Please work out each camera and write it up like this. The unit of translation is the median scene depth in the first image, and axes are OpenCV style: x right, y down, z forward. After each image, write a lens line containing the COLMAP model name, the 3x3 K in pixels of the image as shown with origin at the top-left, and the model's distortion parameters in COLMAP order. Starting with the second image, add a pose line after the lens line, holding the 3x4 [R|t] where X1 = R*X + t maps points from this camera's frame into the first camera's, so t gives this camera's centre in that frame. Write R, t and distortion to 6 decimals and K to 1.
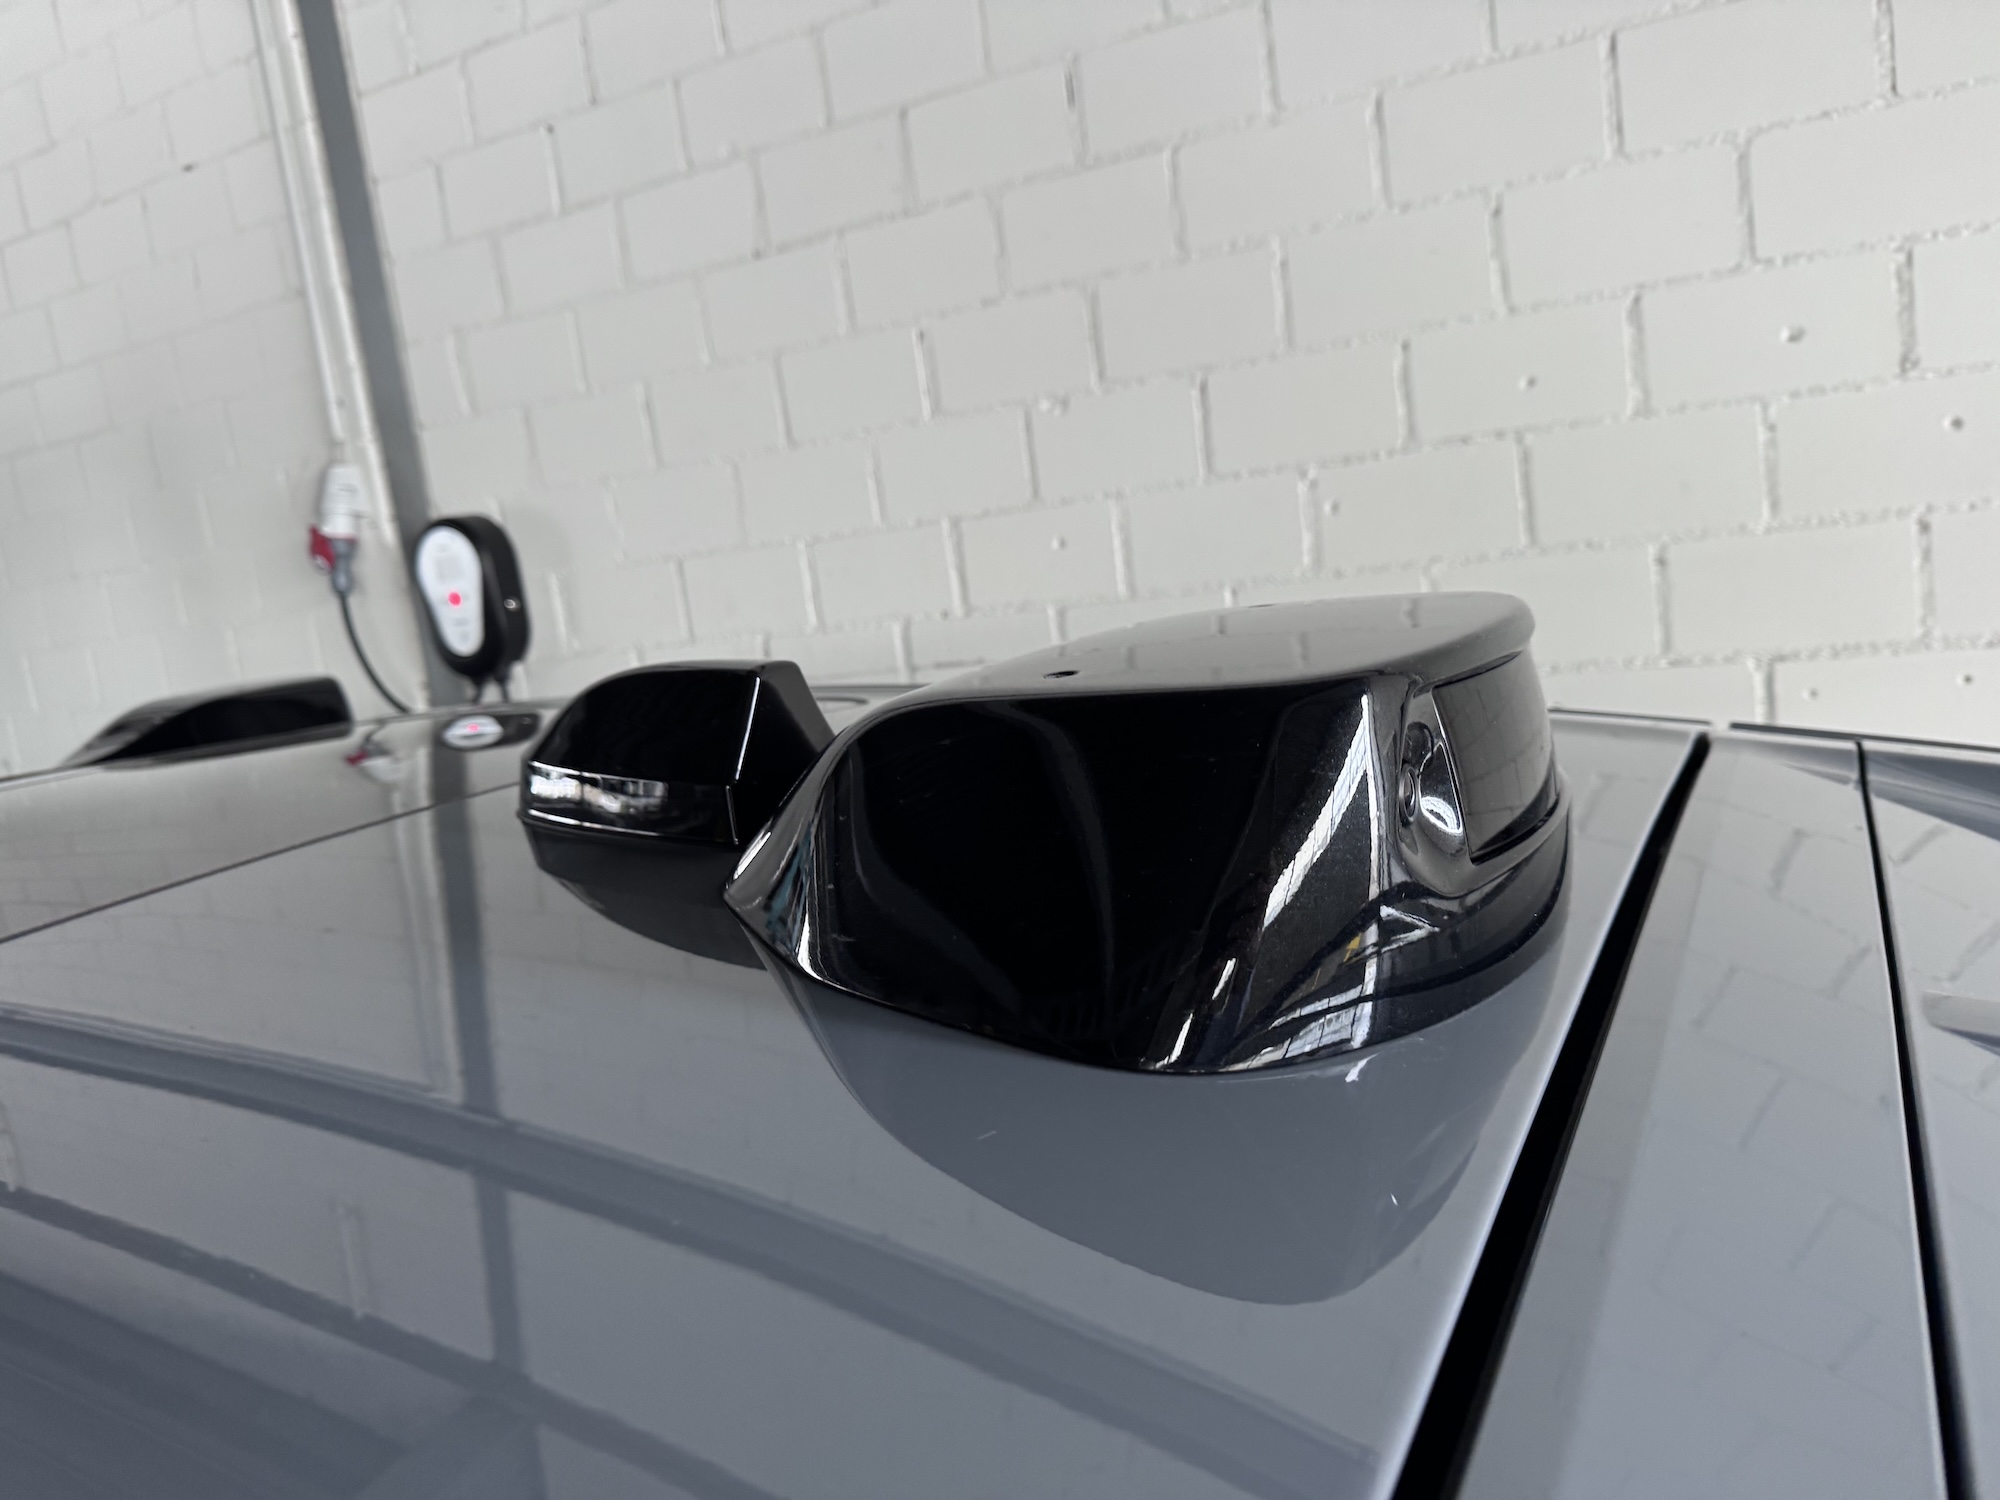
lens RADIAL K [[1386.8, 0, 924.0], [0, 1386.8, 757.7], [0, 0, 1]] dist [0.080346, -0.126451]
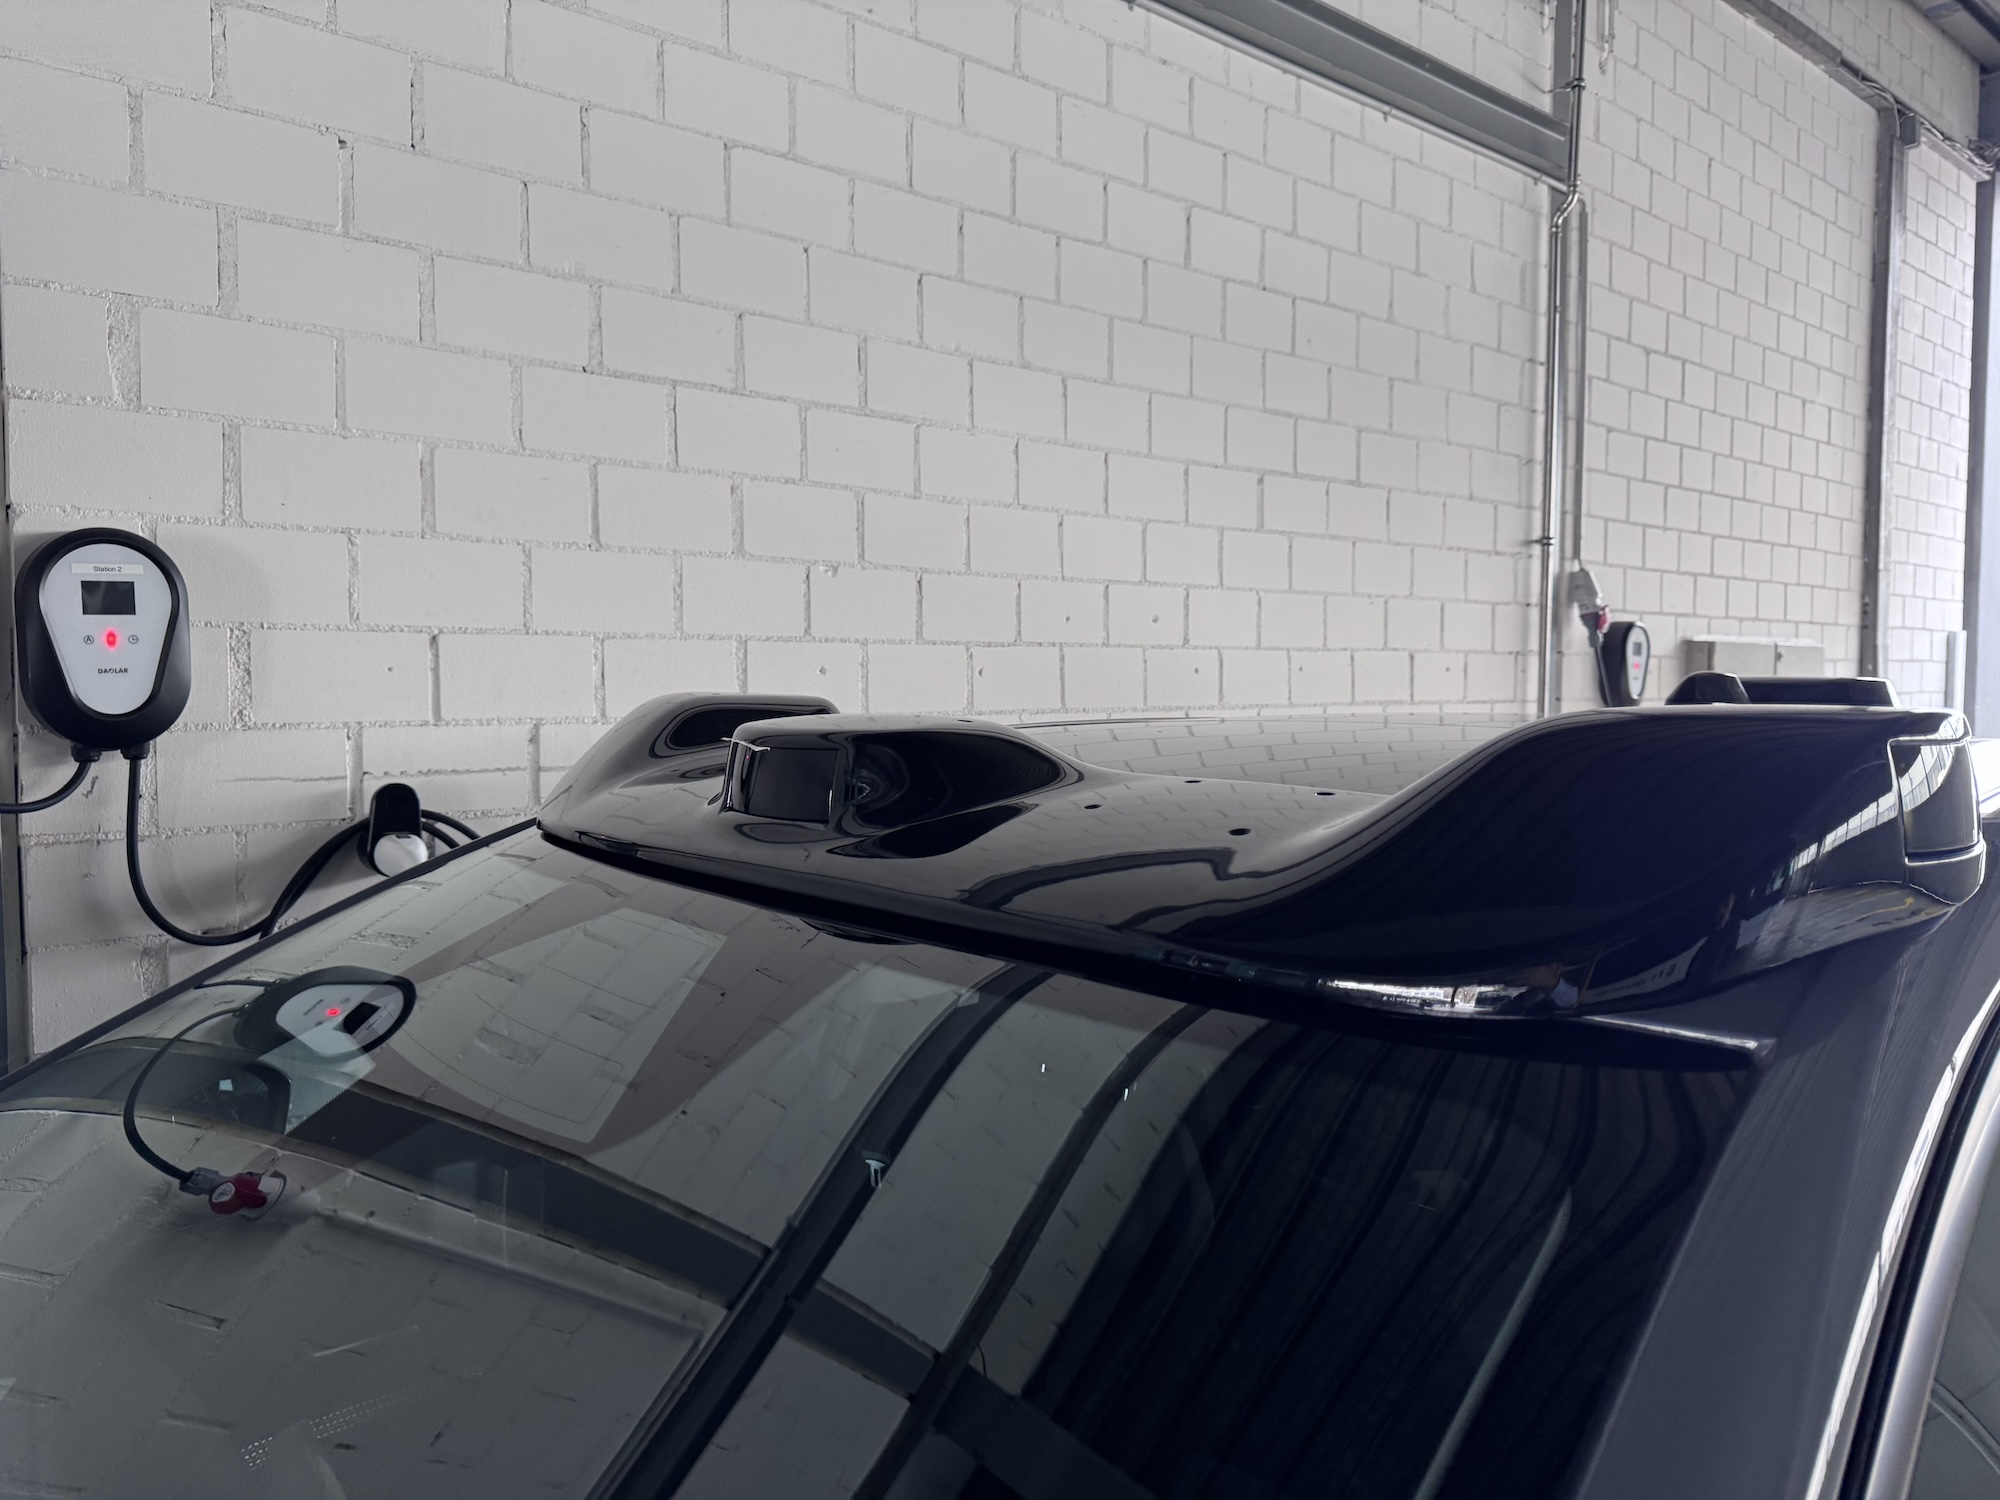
lens RADIAL K [[1438.5, 0, 1000.0], [0, 1438.5, 750.0], [0, 0, 1]] dist [0.087817, -0.102228]
pose [[0.352474, 0.080660, 0.932339, -1.204903], [0.087702, 0.989047, -0.118722, 0.103526], [-0.931703, 0.123615, 0.341539, 0.426520]]
